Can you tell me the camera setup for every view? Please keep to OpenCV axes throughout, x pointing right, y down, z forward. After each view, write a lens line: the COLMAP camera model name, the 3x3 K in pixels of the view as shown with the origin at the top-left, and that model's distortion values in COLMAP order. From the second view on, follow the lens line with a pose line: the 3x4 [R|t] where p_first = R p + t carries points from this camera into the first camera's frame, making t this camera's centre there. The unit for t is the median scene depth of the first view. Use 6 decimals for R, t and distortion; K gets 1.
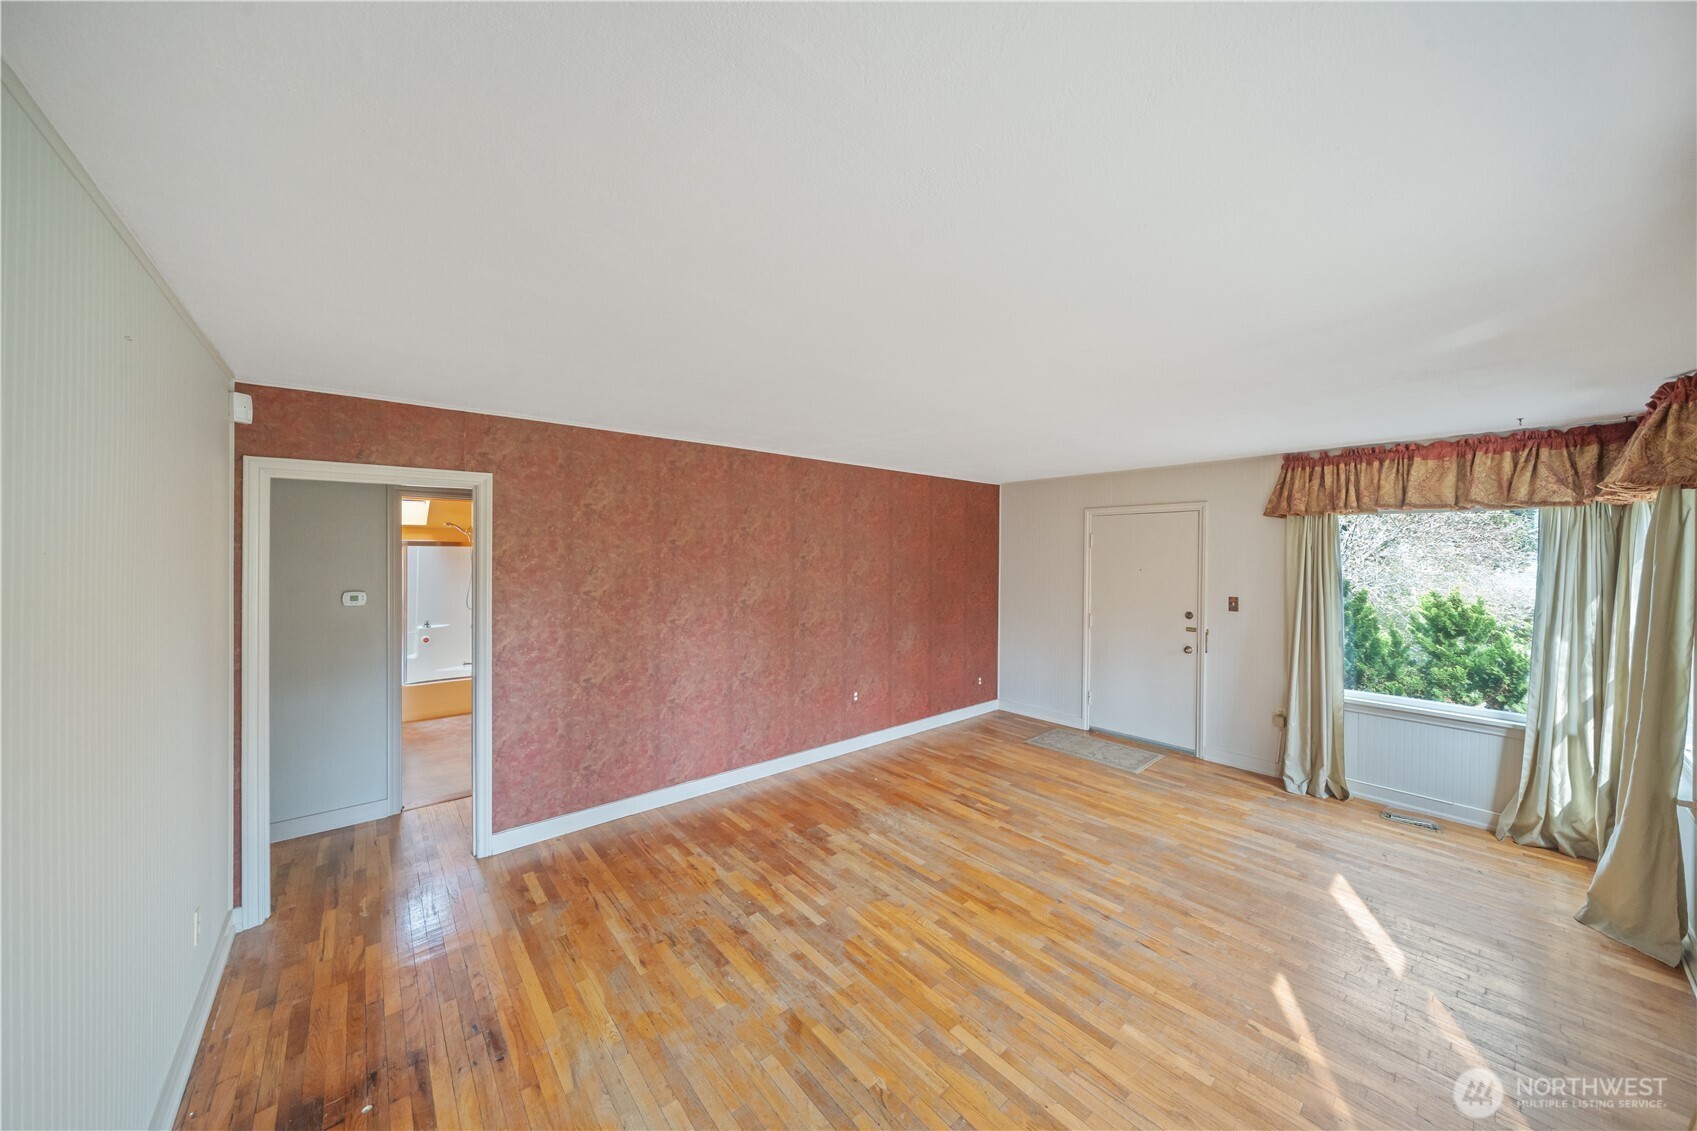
lens RADIAL K [[582.9, 0, 863.5], [0, 582.9, 542.6], [0, 0, 1]] dist [0.000499, -0.000119]
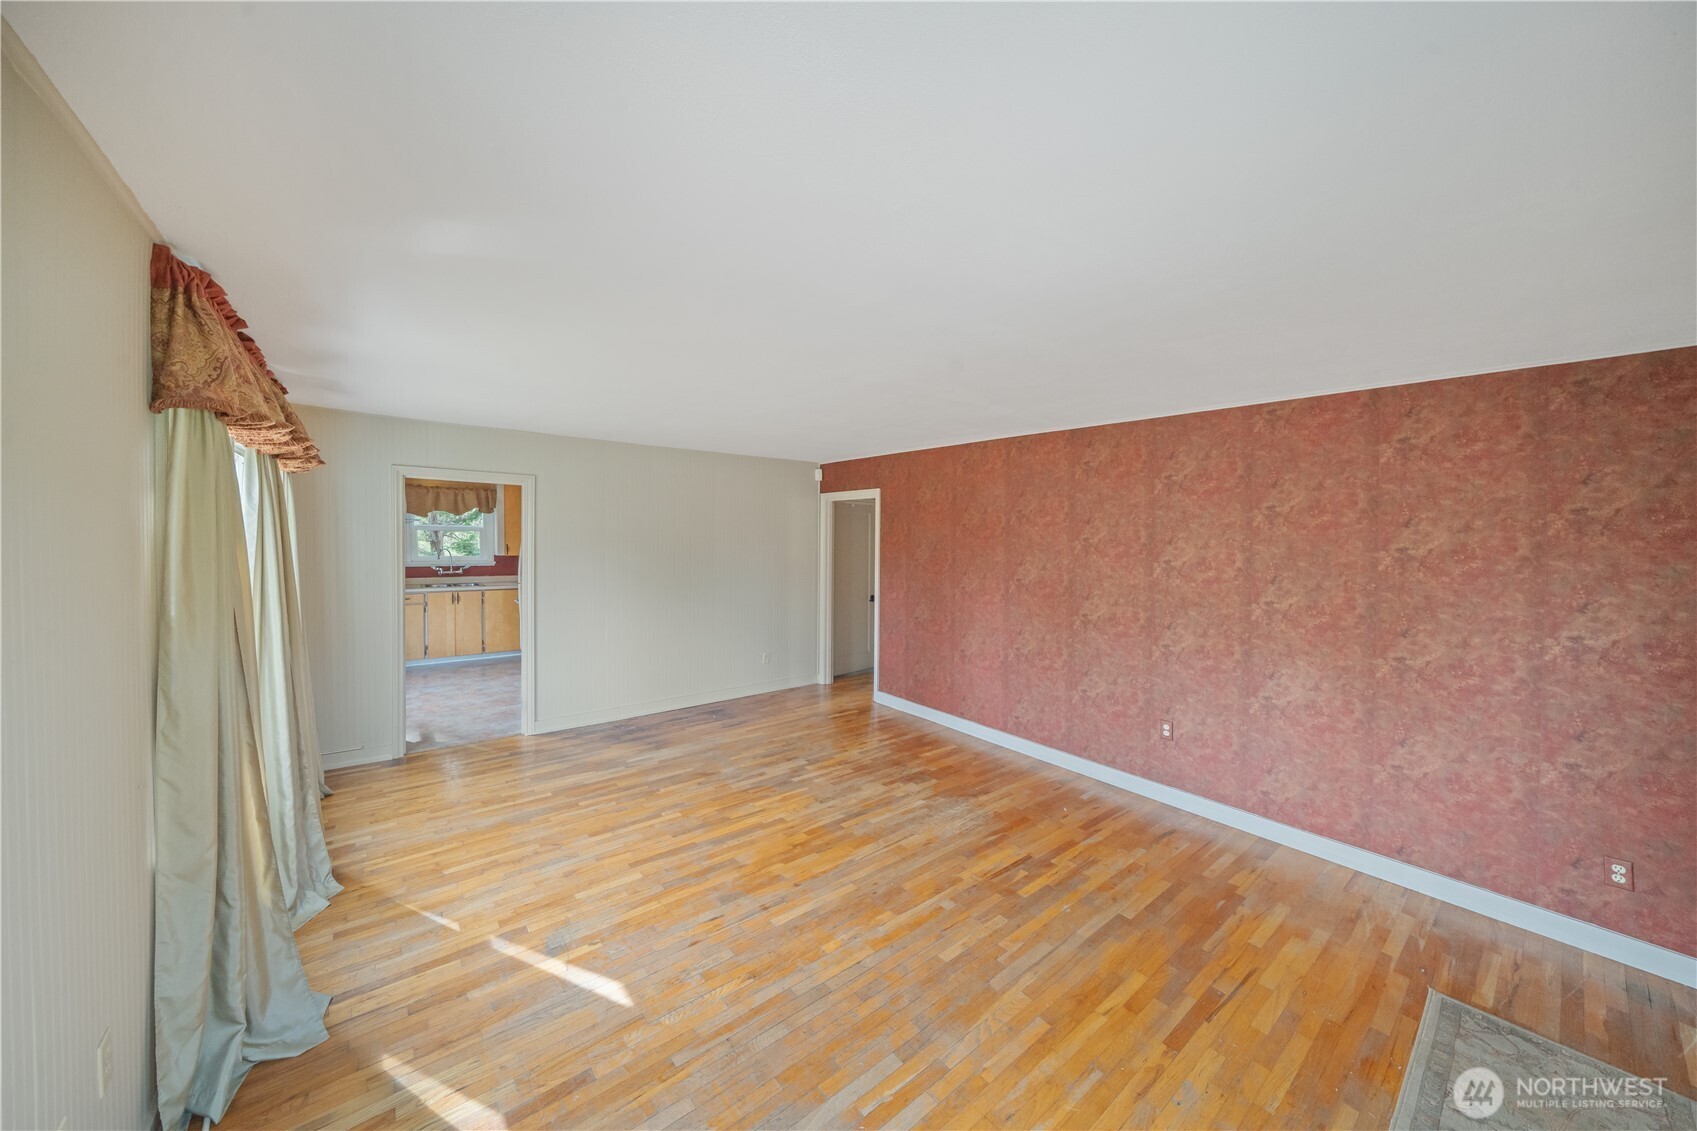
lens RADIAL K [[582.9, 0, 863.5], [0, 582.9, 542.6], [0, 0, 1]] dist [0.000499, -0.000119]
pose [[-0.023357, 0.007504, -0.999699, 1.047940], [0.000584, 0.999972, 0.007492, 0.030252], [0.999727, -0.000409, -0.023361, 0.912253]]
